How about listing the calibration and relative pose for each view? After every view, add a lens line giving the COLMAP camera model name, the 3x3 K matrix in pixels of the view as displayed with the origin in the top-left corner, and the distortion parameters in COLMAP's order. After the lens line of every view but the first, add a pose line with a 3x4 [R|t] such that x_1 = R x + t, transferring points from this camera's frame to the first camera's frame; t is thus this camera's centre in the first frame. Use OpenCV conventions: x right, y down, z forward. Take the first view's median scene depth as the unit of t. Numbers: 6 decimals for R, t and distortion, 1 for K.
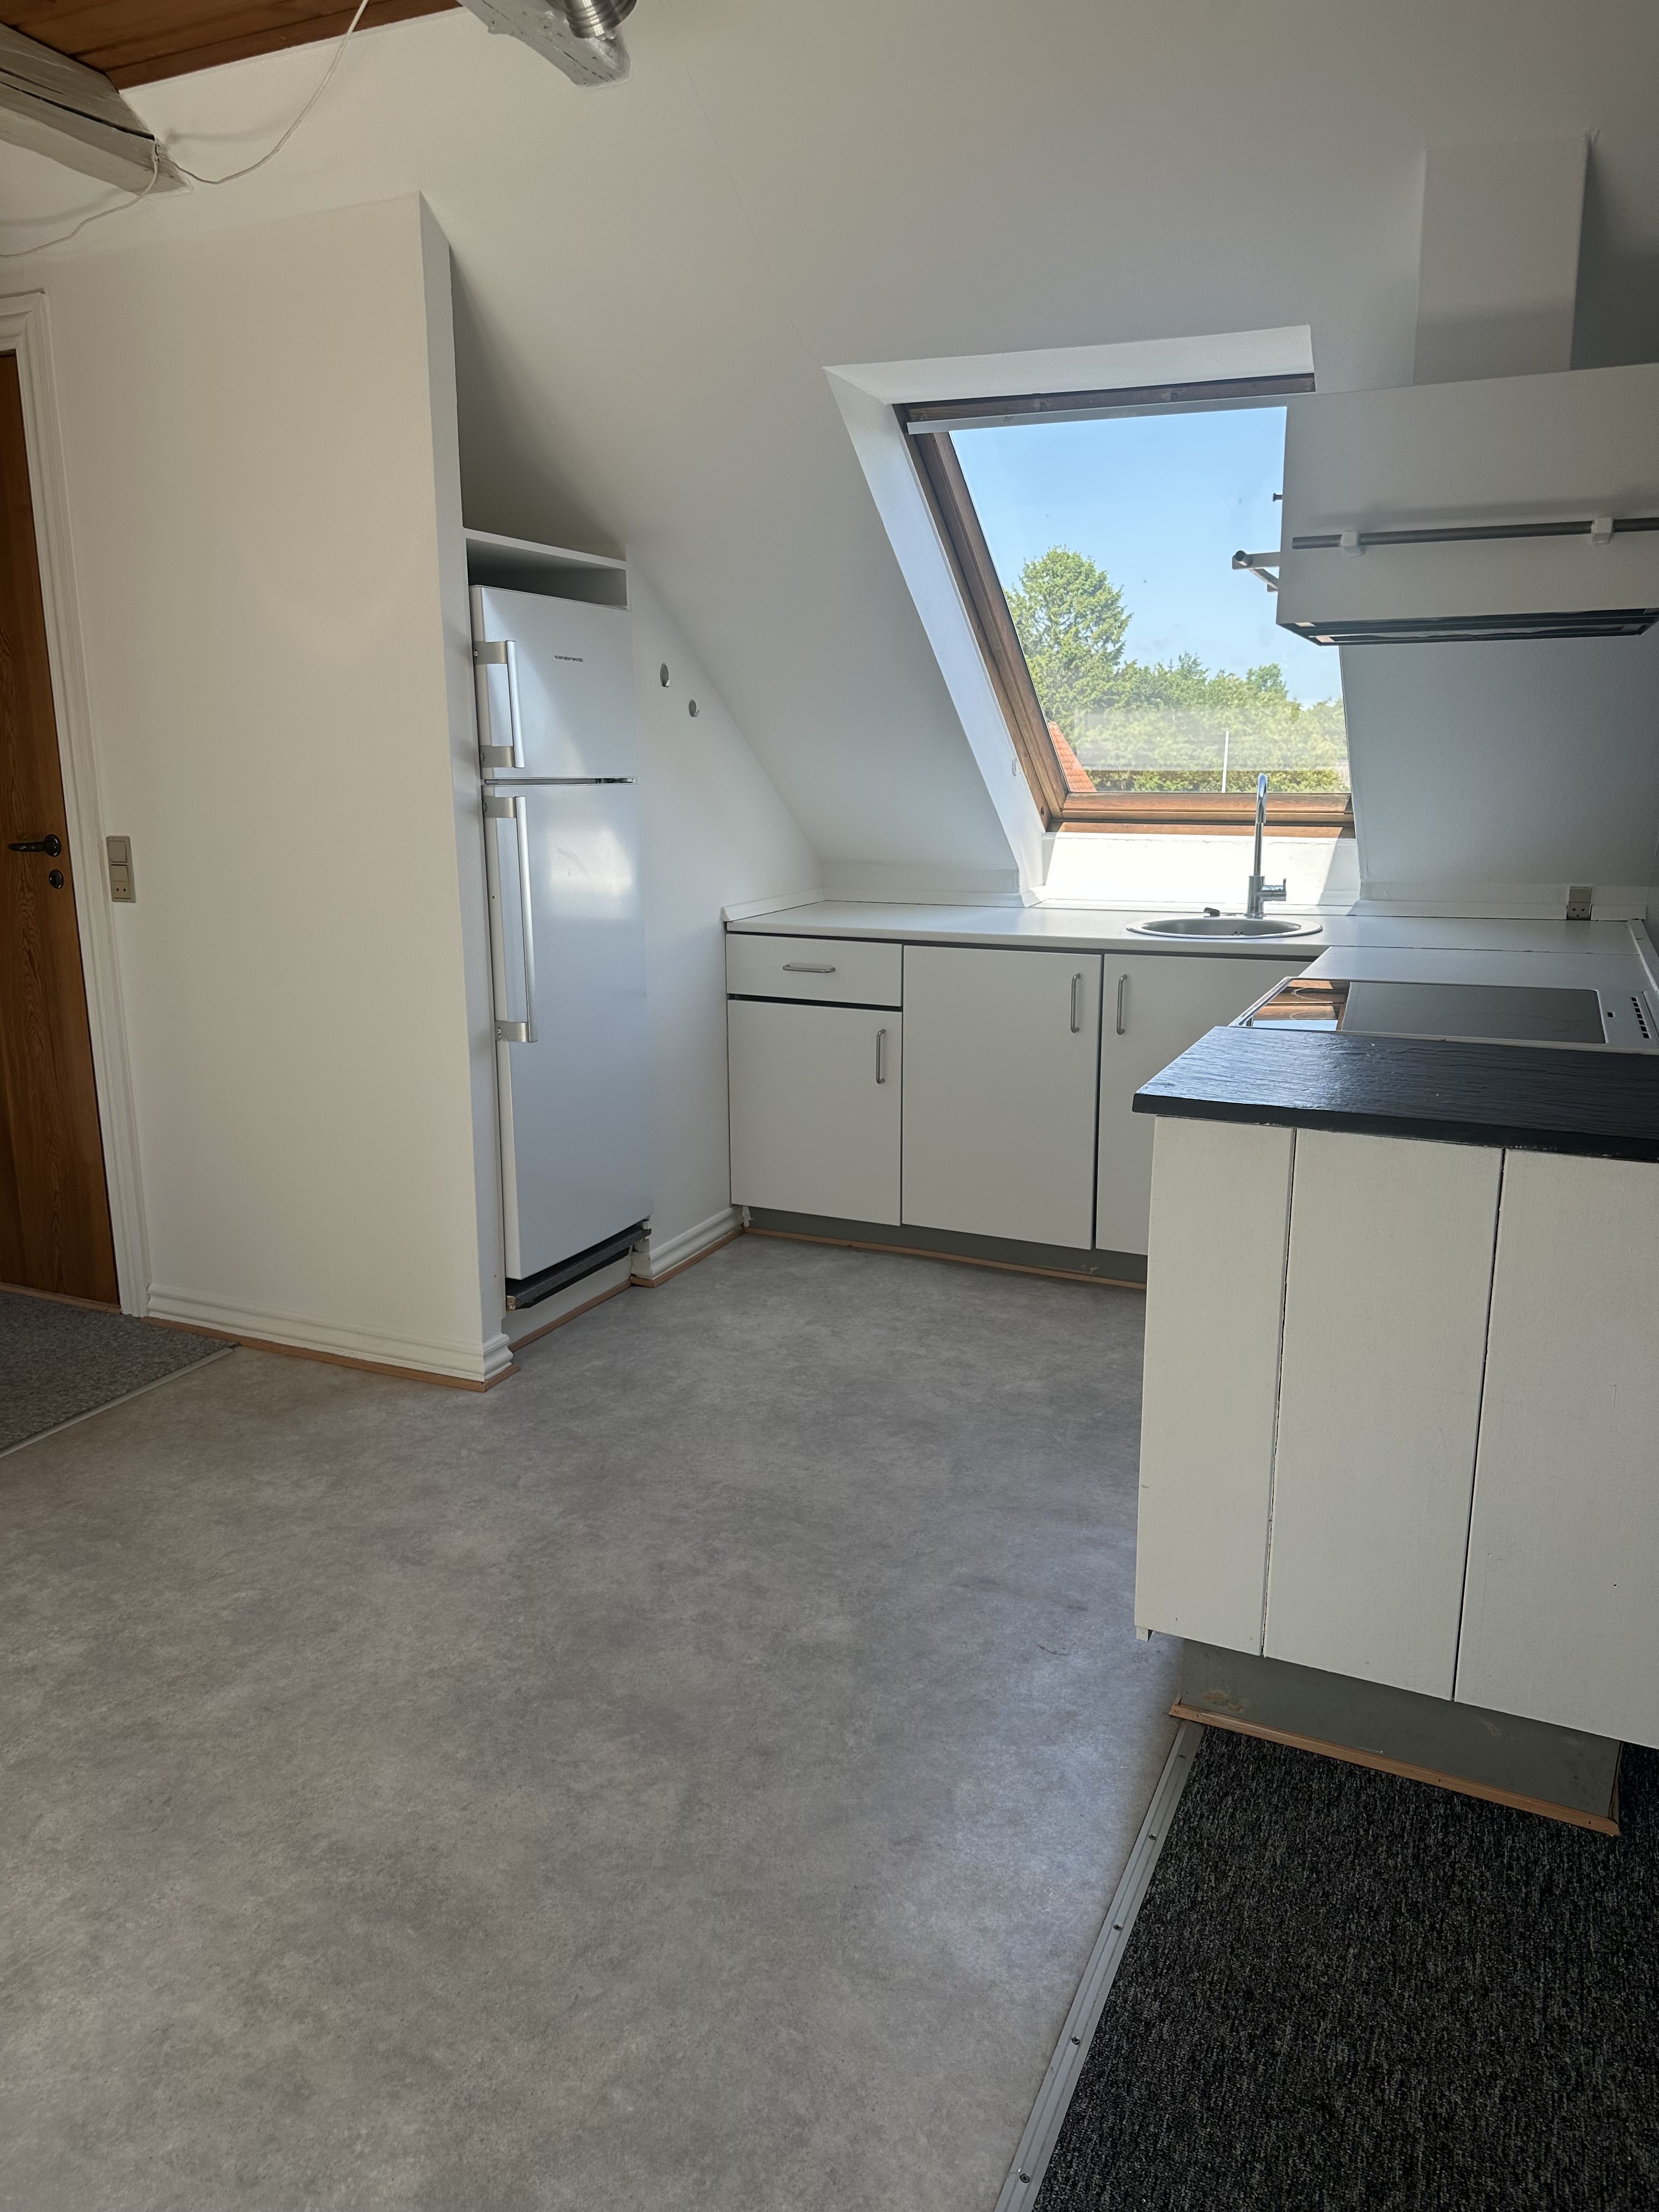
lens RADIAL K [[1564.3, 0, 800.5], [0, 1564.3, 1073.7], [0, 0, 1]] dist [0.145982, -0.147826]
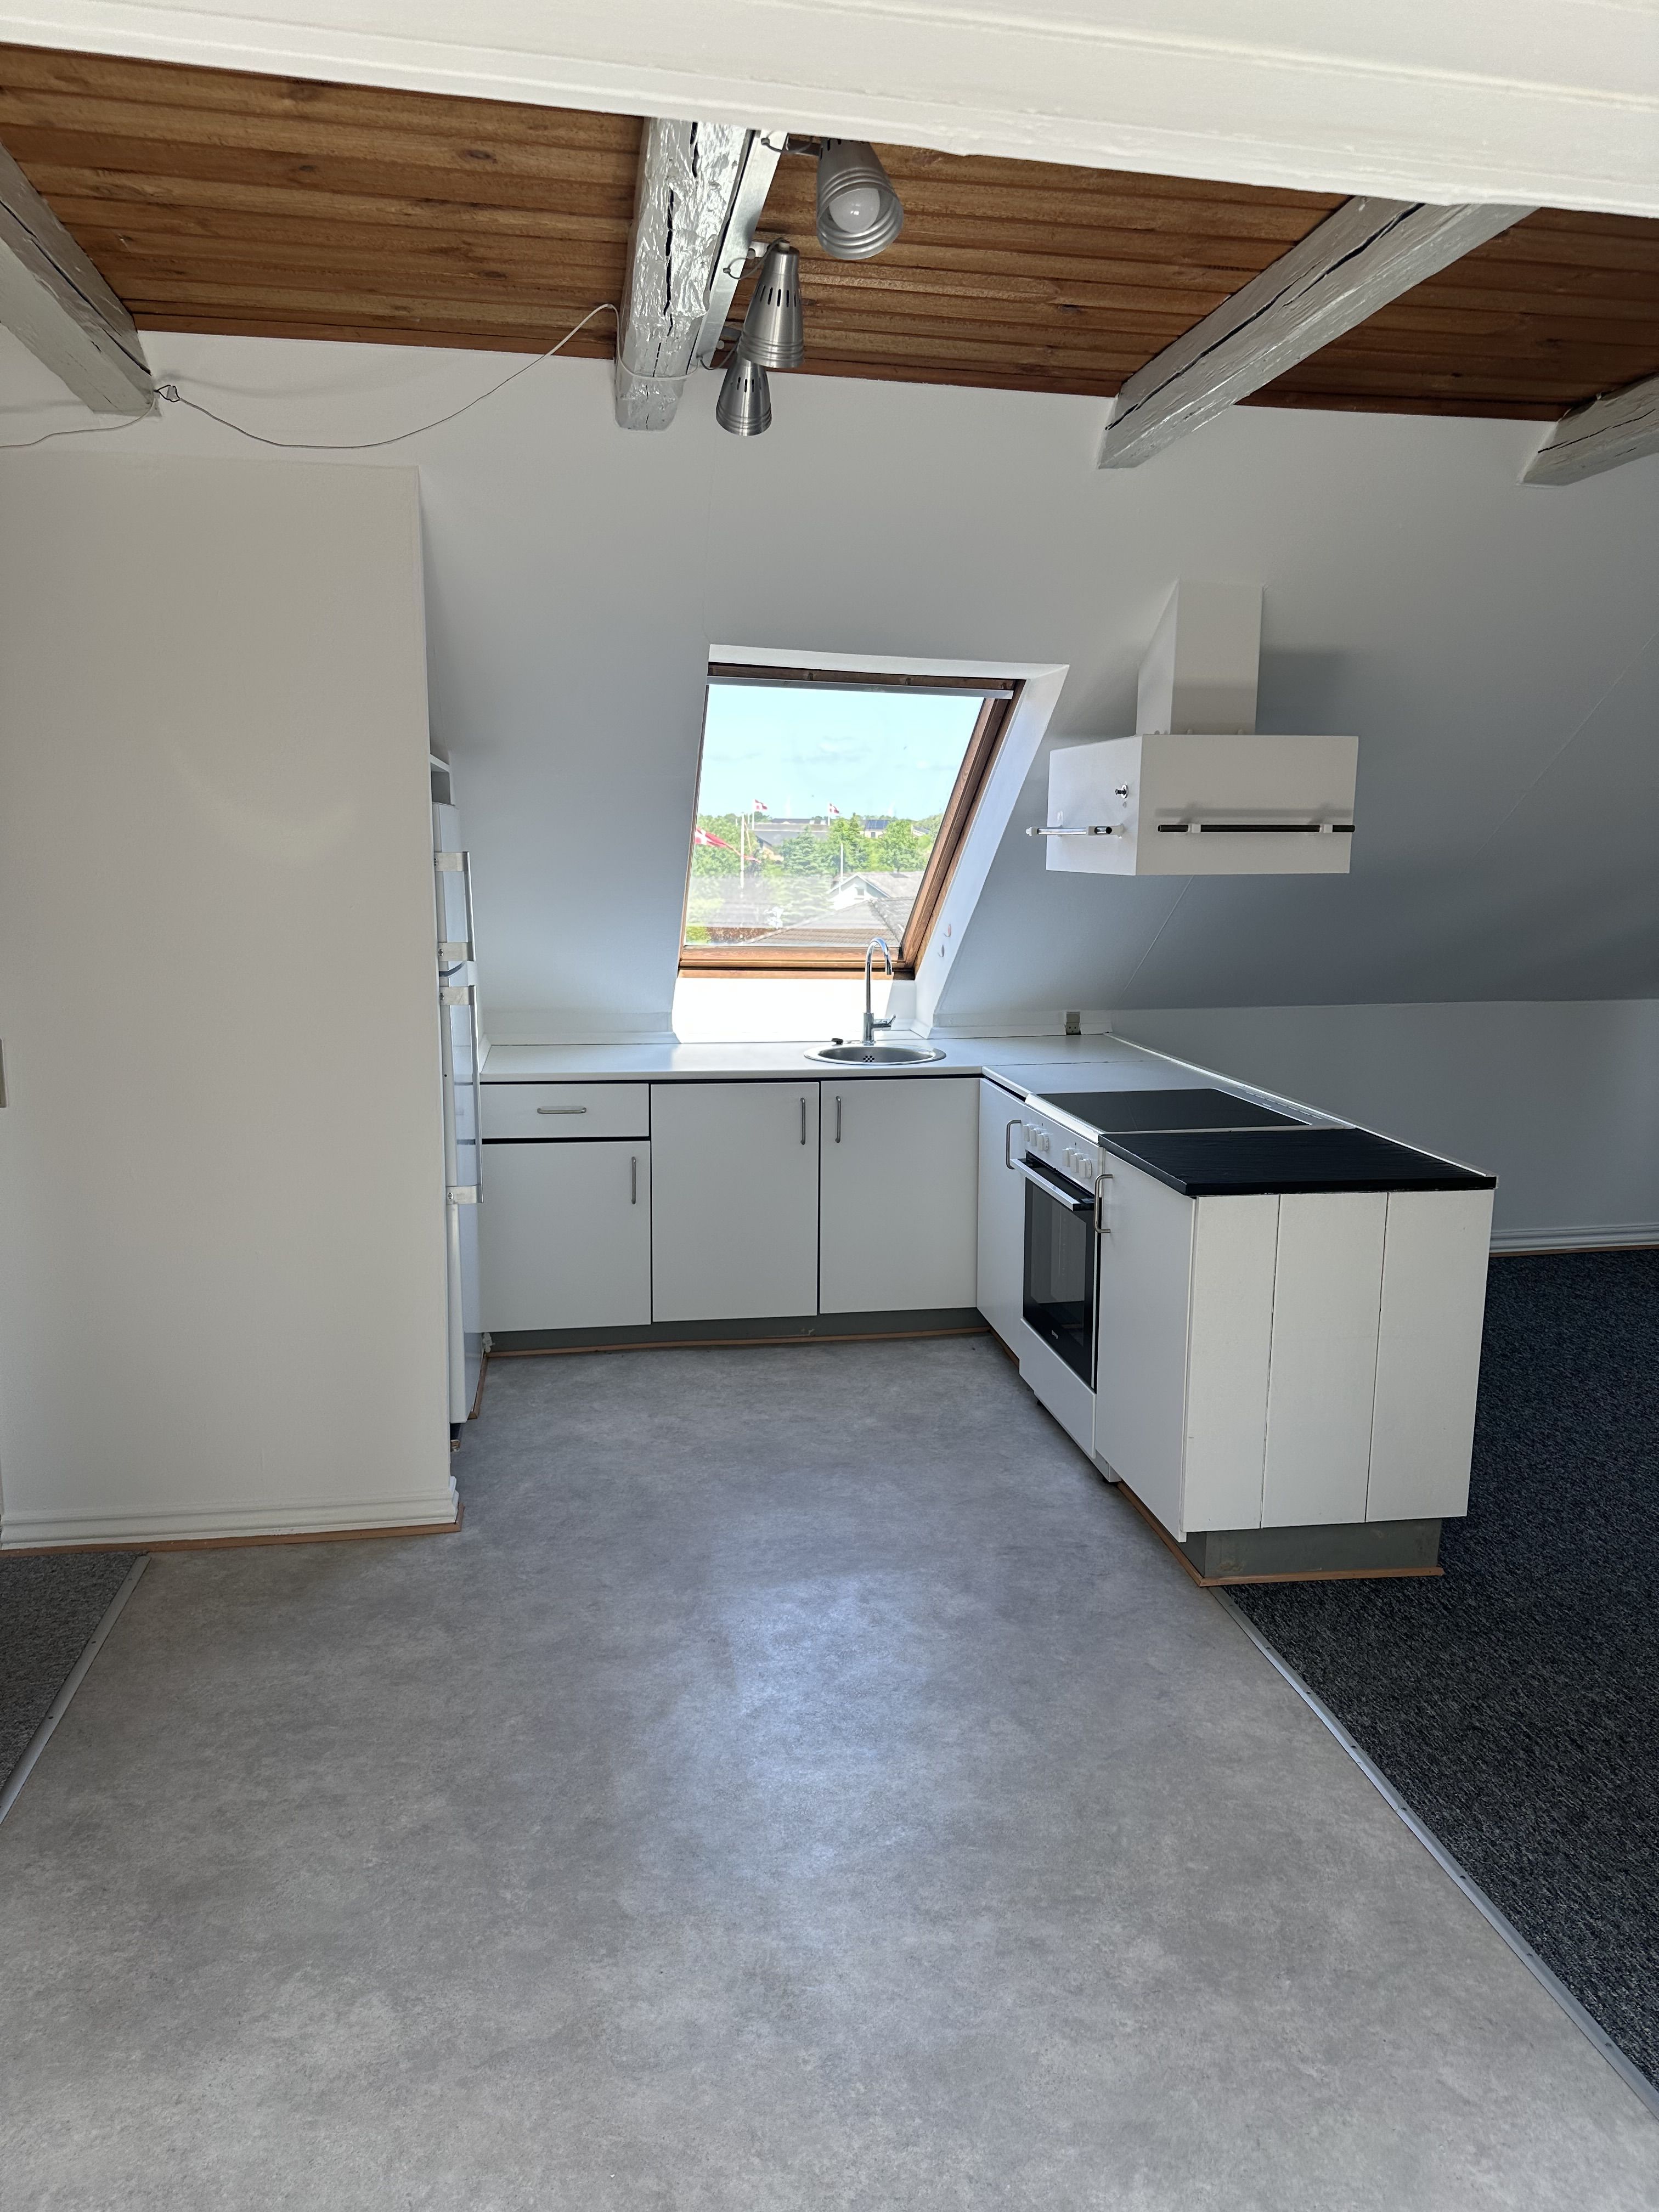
lens RADIAL K [[1559.1, 0, 829.5], [0, 1559.1, 1106.0], [0, 0, 1]] dist [0.148551, -0.222692]
pose [[0.818111, -0.082539, 0.569106, -0.550435], [0.101774, 0.994805, -0.002025, -0.055599], [-0.565982, 0.059576, 0.822262, -0.045083]]
